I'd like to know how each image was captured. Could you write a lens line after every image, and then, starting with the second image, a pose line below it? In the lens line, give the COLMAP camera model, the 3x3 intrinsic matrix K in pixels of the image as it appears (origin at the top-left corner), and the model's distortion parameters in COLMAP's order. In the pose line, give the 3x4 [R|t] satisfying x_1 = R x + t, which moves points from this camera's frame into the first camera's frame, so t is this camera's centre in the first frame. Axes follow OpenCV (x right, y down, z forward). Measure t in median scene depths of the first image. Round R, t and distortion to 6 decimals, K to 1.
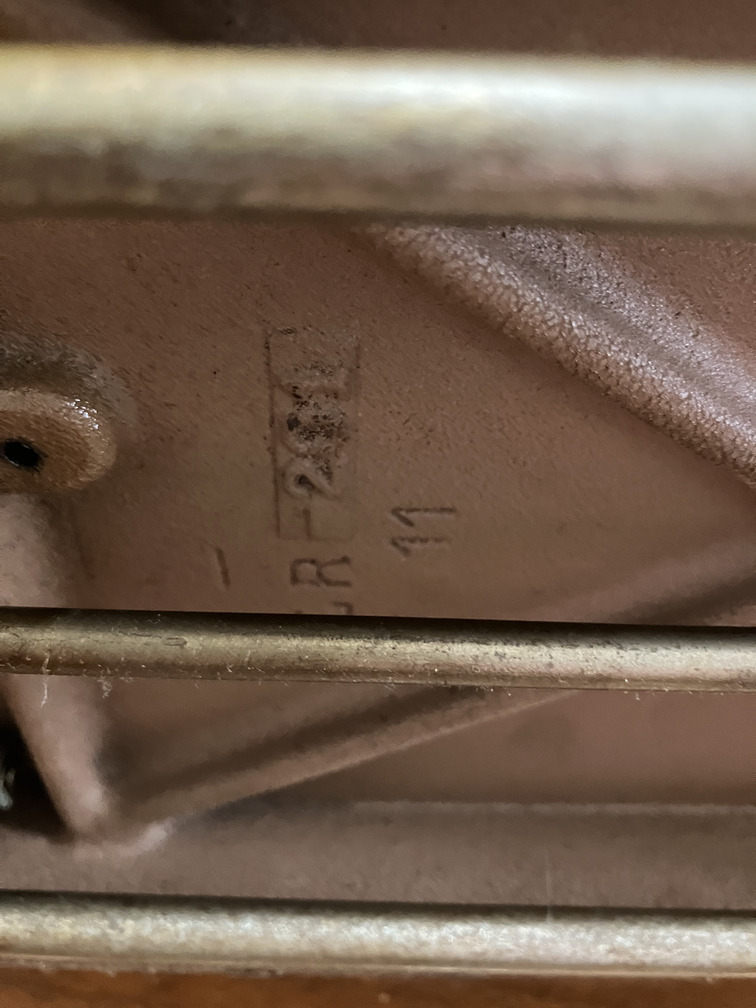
lens RADIAL K [[842.3, 0, 378.0], [0, 842.3, 504.0], [0, 0, 1]] dist [0.003556, -0.016051]
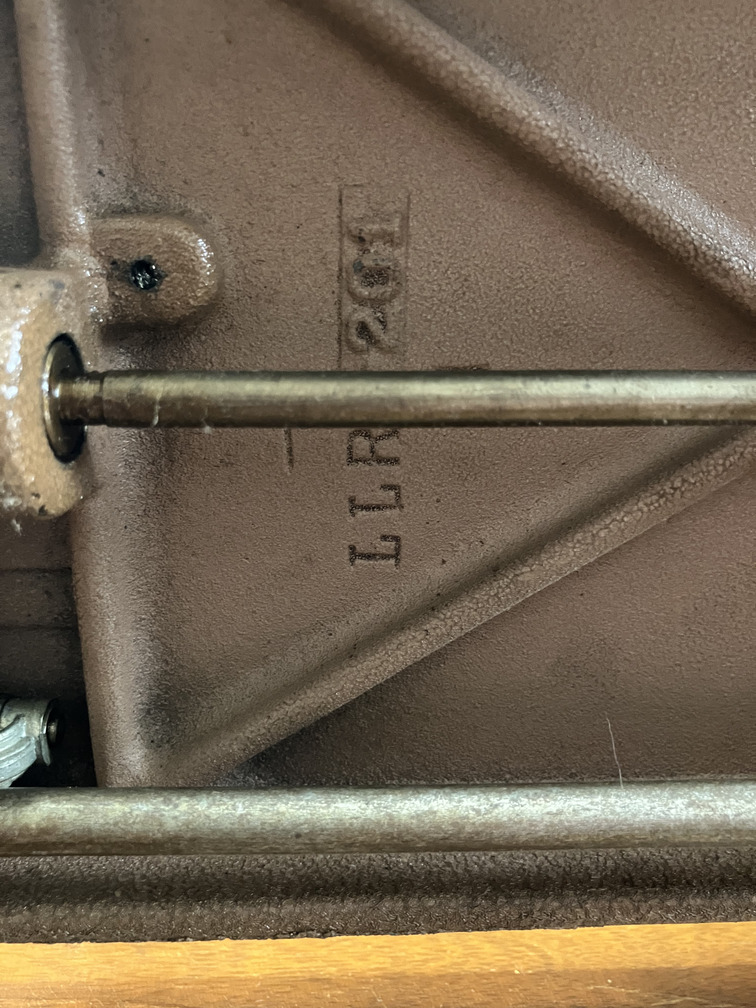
lens RADIAL K [[842.3, 0, 378.0], [0, 842.3, 504.0], [0, 0, 1]] dist [0.003556, -0.016051]
pose [[0.998963, -0.031193, 0.033179, -0.120128], [0.042154, 0.909035, -0.414581, 0.734168], [-0.017228, 0.415550, 0.909407, -0.008384]]
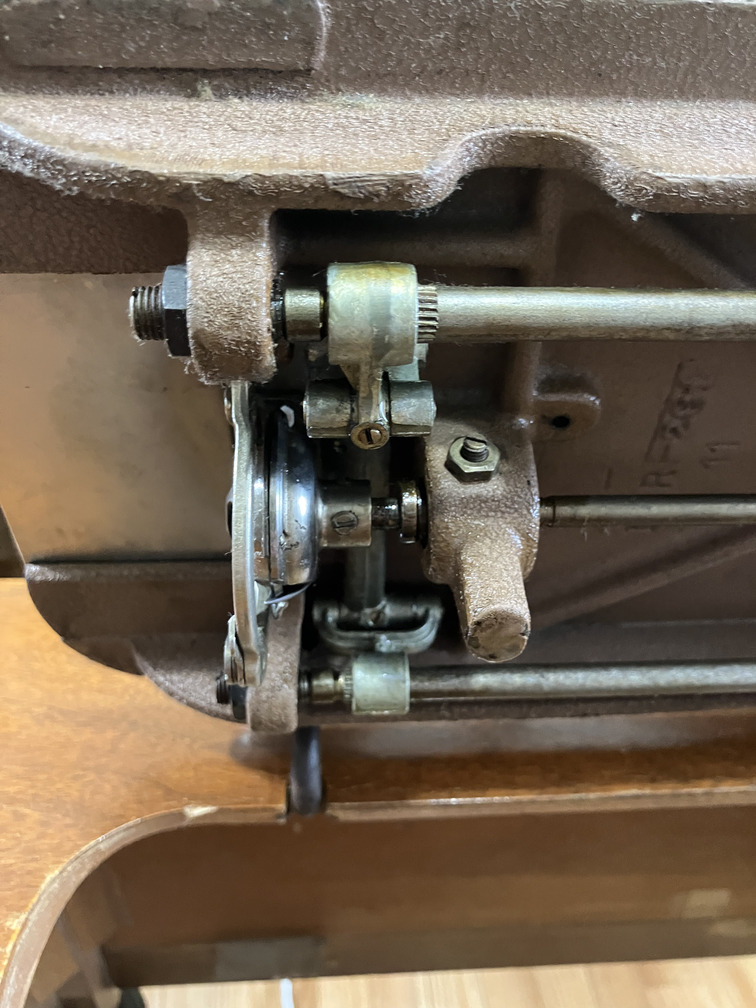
lens RADIAL K [[820.6, 0, 379.1], [0, 820.6, 463.9], [0, 0, 1]] dist [-0.003892, -0.004961]
pose [[0.997327, -0.033072, 0.065156, -0.941657], [0.032090, 0.999356, 0.016067, -0.002377], [-0.065646, -0.013933, 0.997746, -0.916284]]
